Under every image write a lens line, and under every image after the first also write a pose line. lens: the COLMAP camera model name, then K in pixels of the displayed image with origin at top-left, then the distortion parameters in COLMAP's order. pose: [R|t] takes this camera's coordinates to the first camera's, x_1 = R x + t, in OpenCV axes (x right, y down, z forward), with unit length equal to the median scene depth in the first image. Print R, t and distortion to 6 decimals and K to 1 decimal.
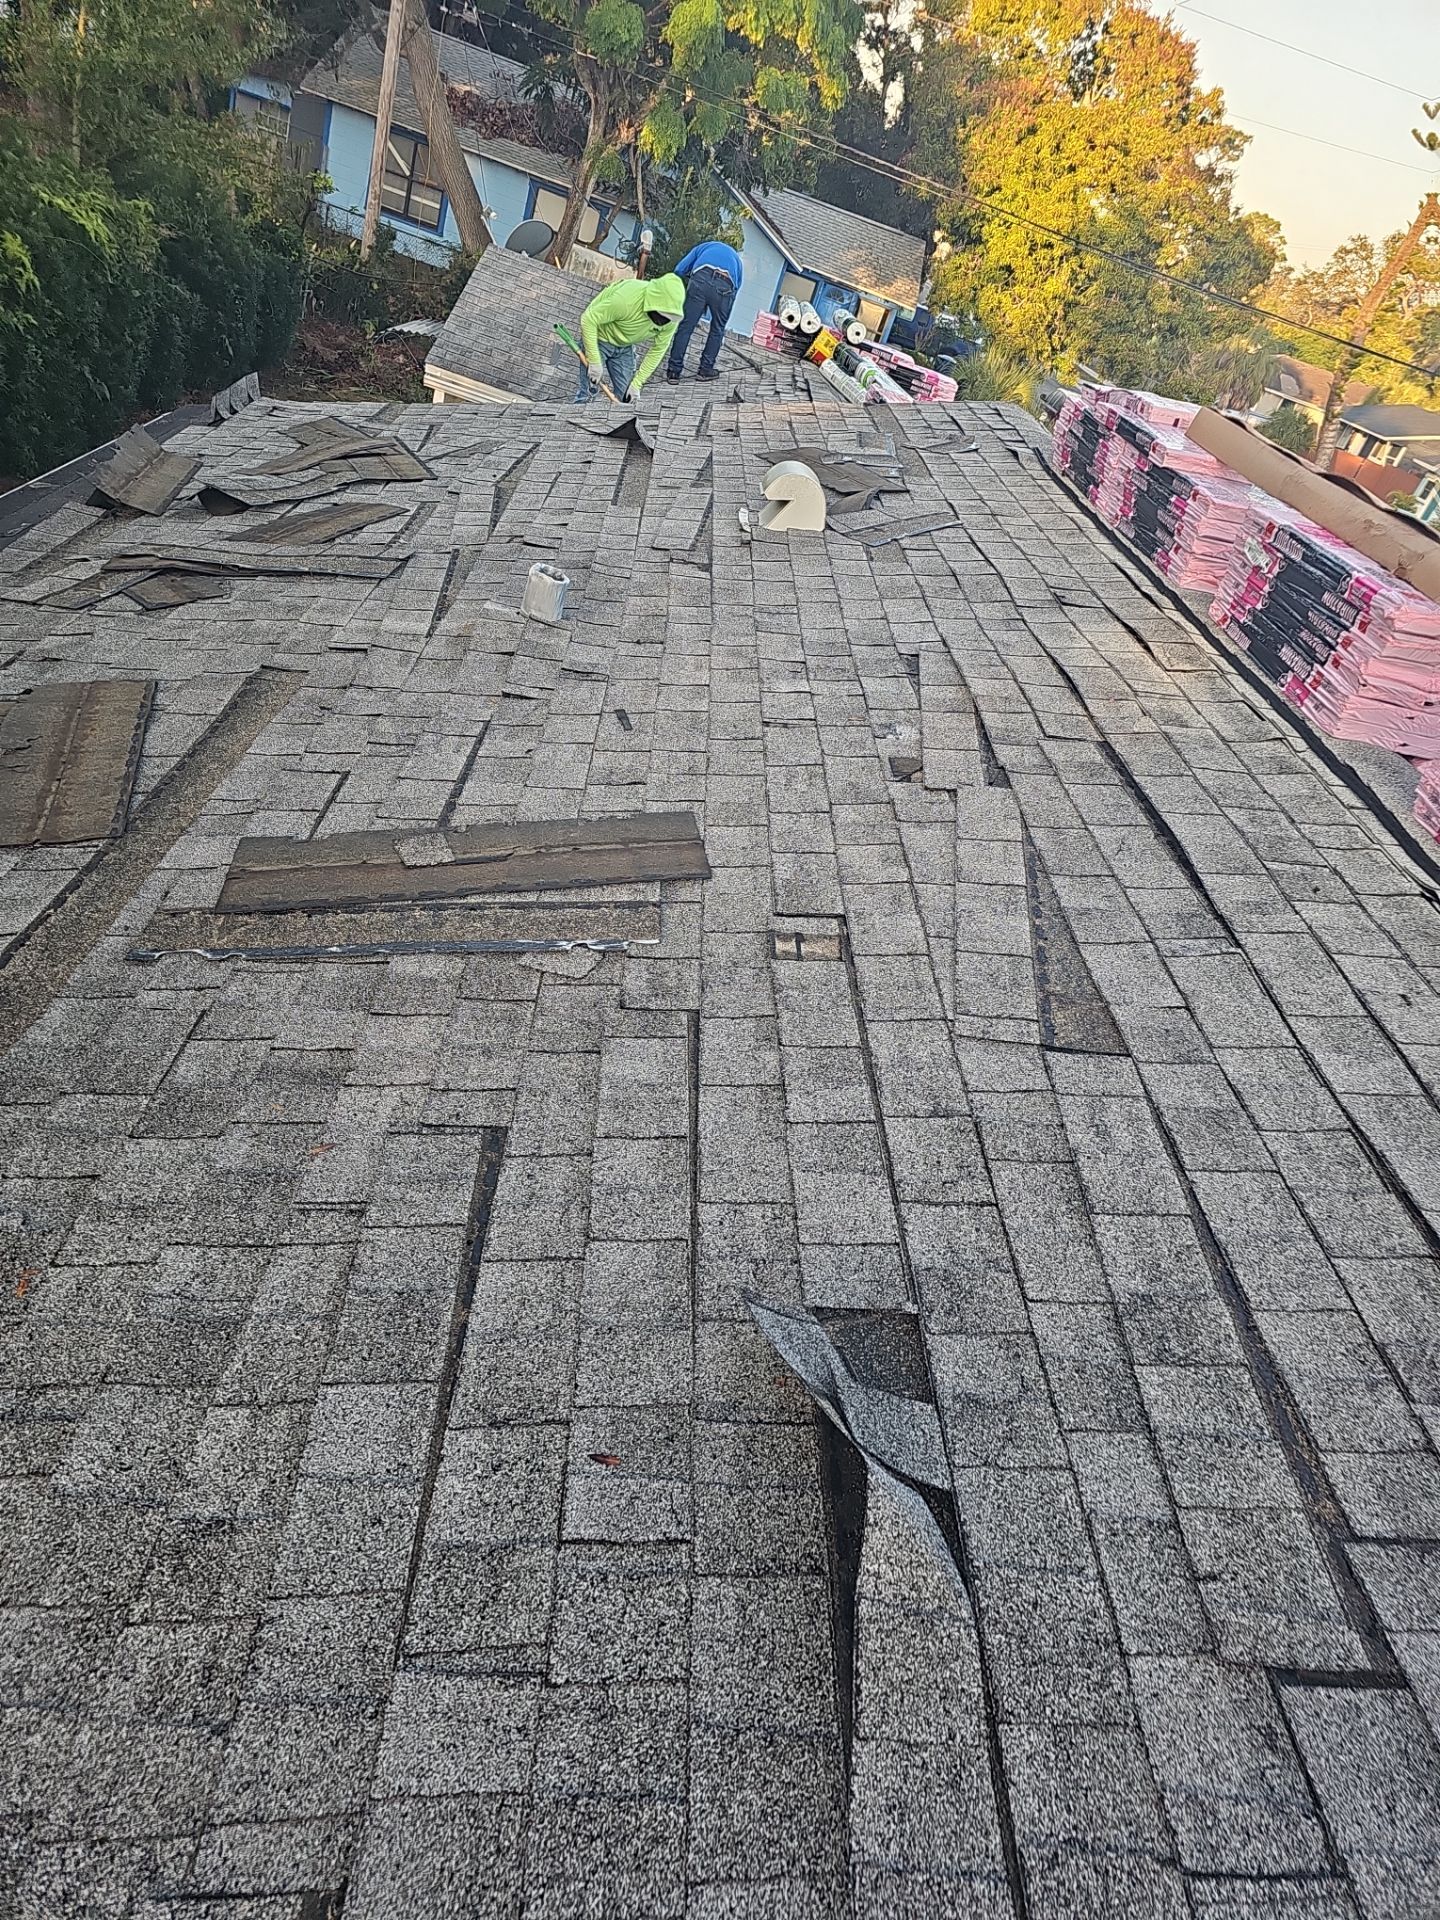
lens RADIAL K [[1240.0, 0, 708.8], [0, 1240.0, 943.8], [0, 0, 1]] dist [0.059435, -0.042172]
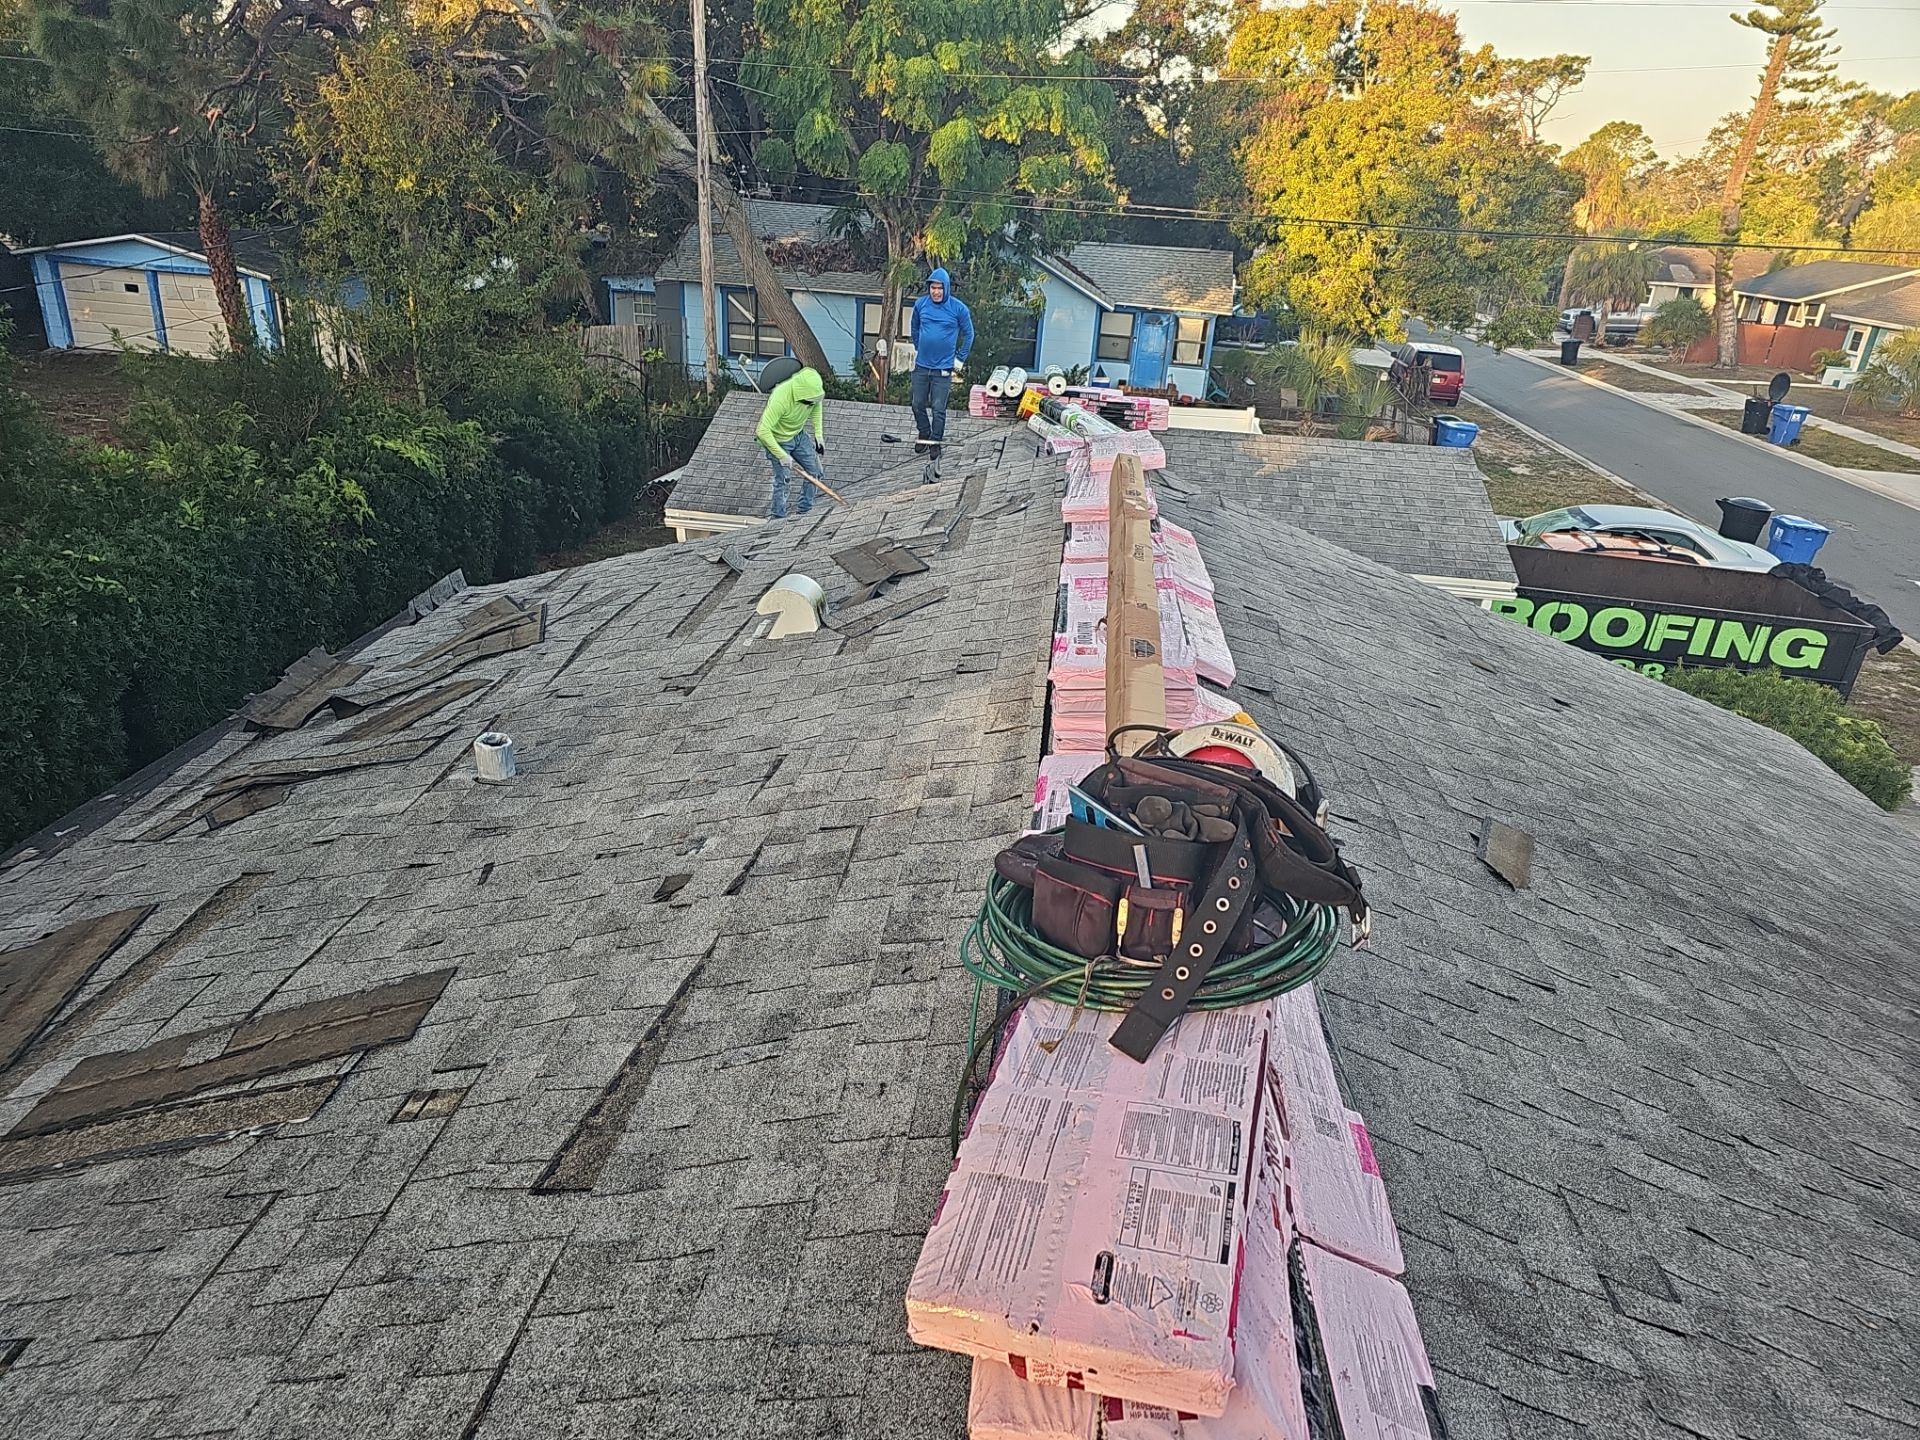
lens RADIAL K [[1240.0, 0, 949.0], [0, 1240.0, 750.6], [0, 0, 1]] dist [0.059435, -0.042172]
pose [[0.965830, -0.185404, -0.181104, 0.064467], [0.153222, 0.972033, -0.177976, -0.002778], [0.209037, 0.144145, 0.967226, -0.002436]]
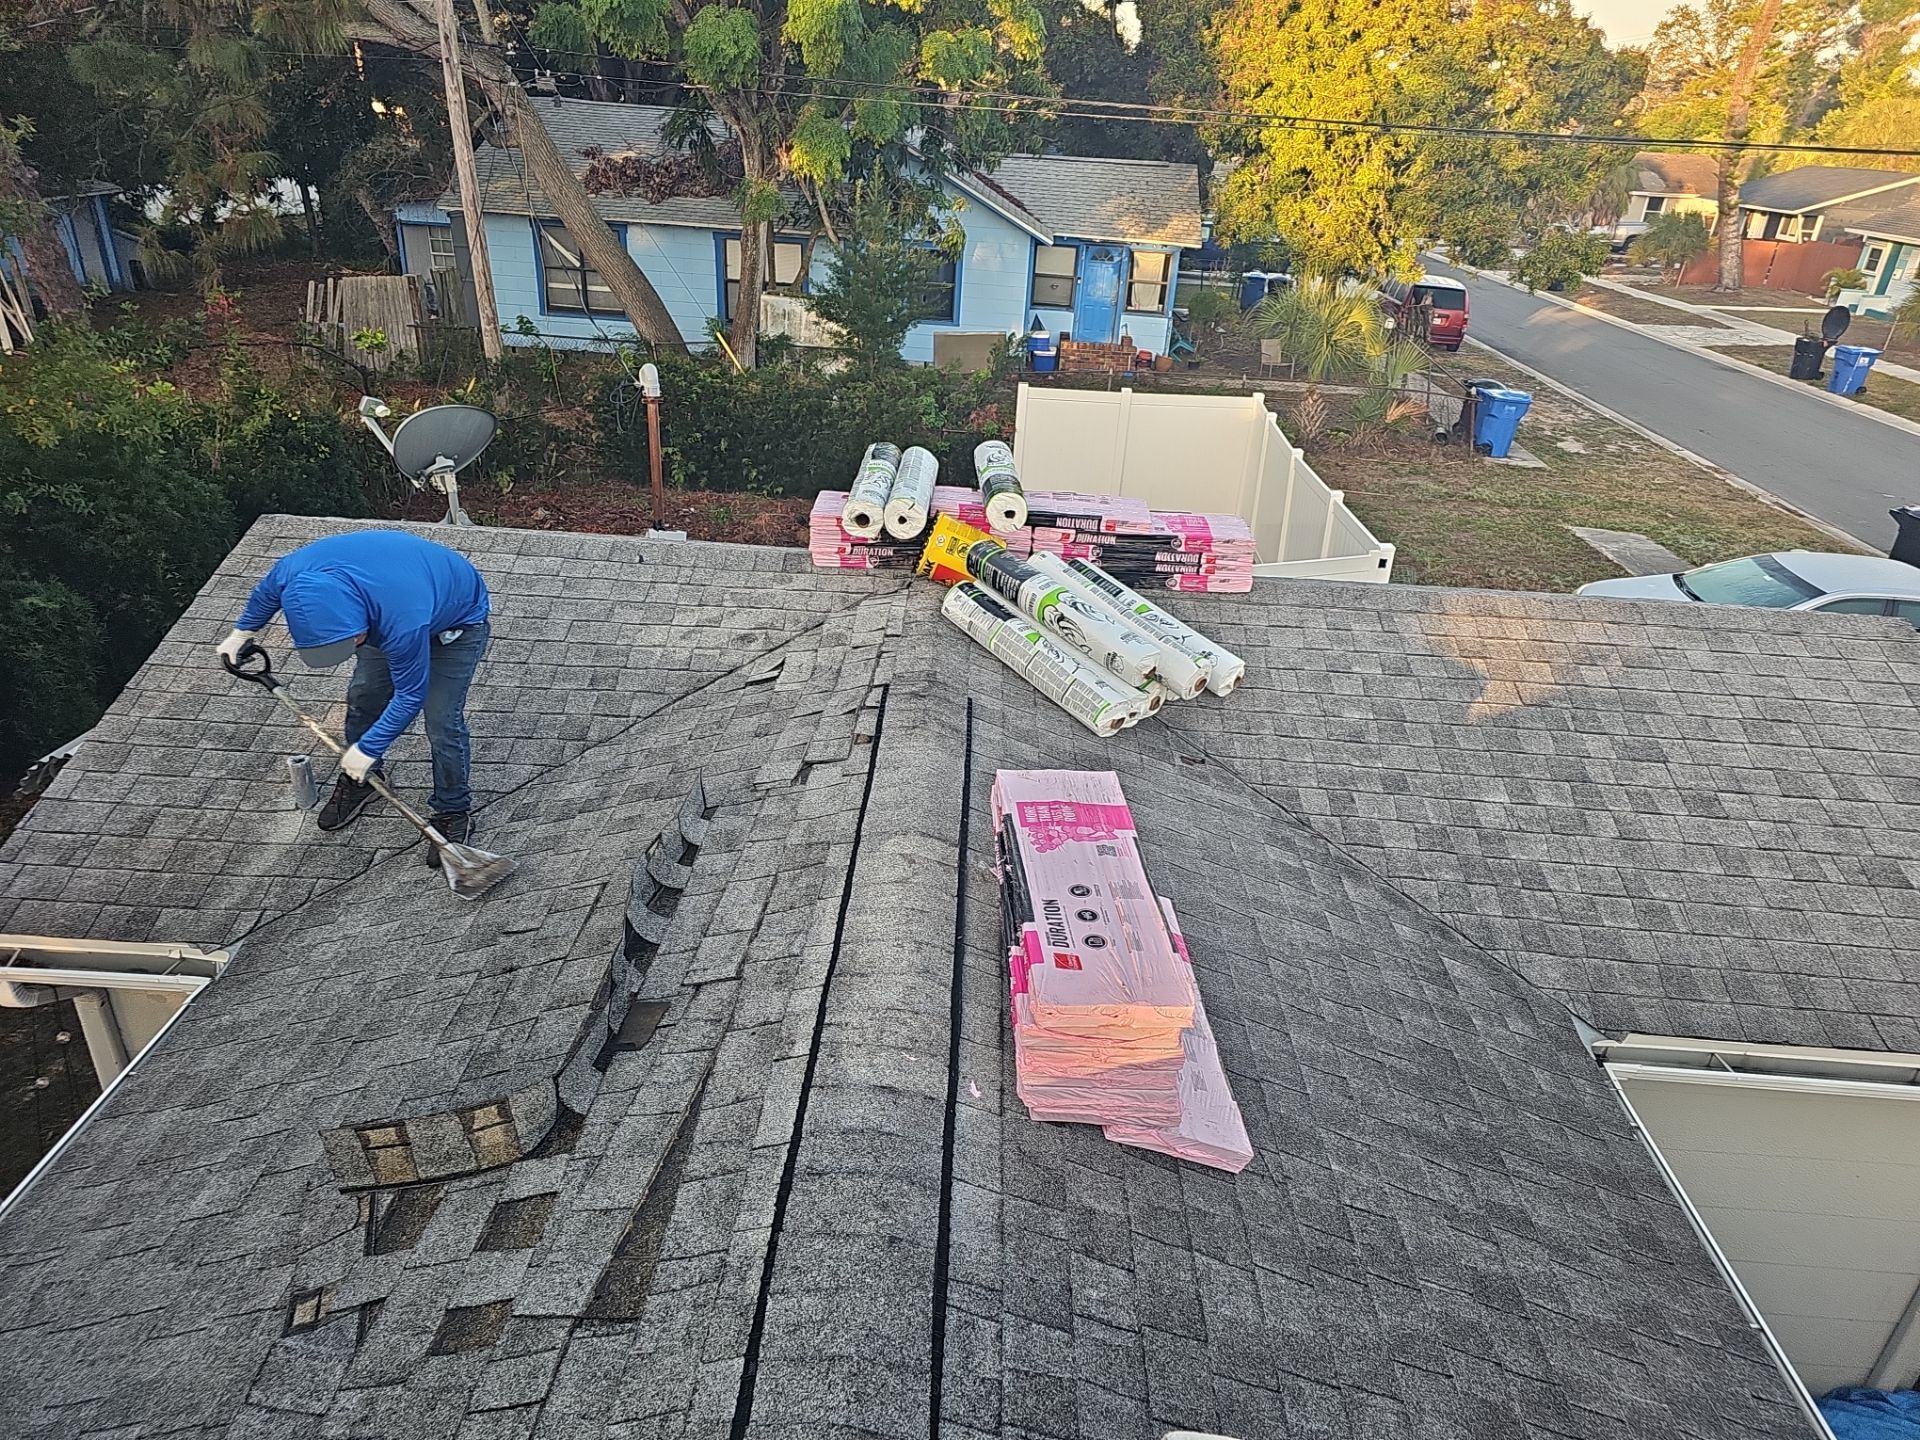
lens RADIAL K [[1240.0, 0, 971.2], [0, 1240.0, 745.7], [0, 0, 1]] dist [0.059435, -0.042172]
pose [[0.968421, -0.215388, -0.125573, 0.056739], [0.202102, 0.973110, -0.110505, -0.140205], [0.145997, 0.081637, 0.985911, 0.218801]]
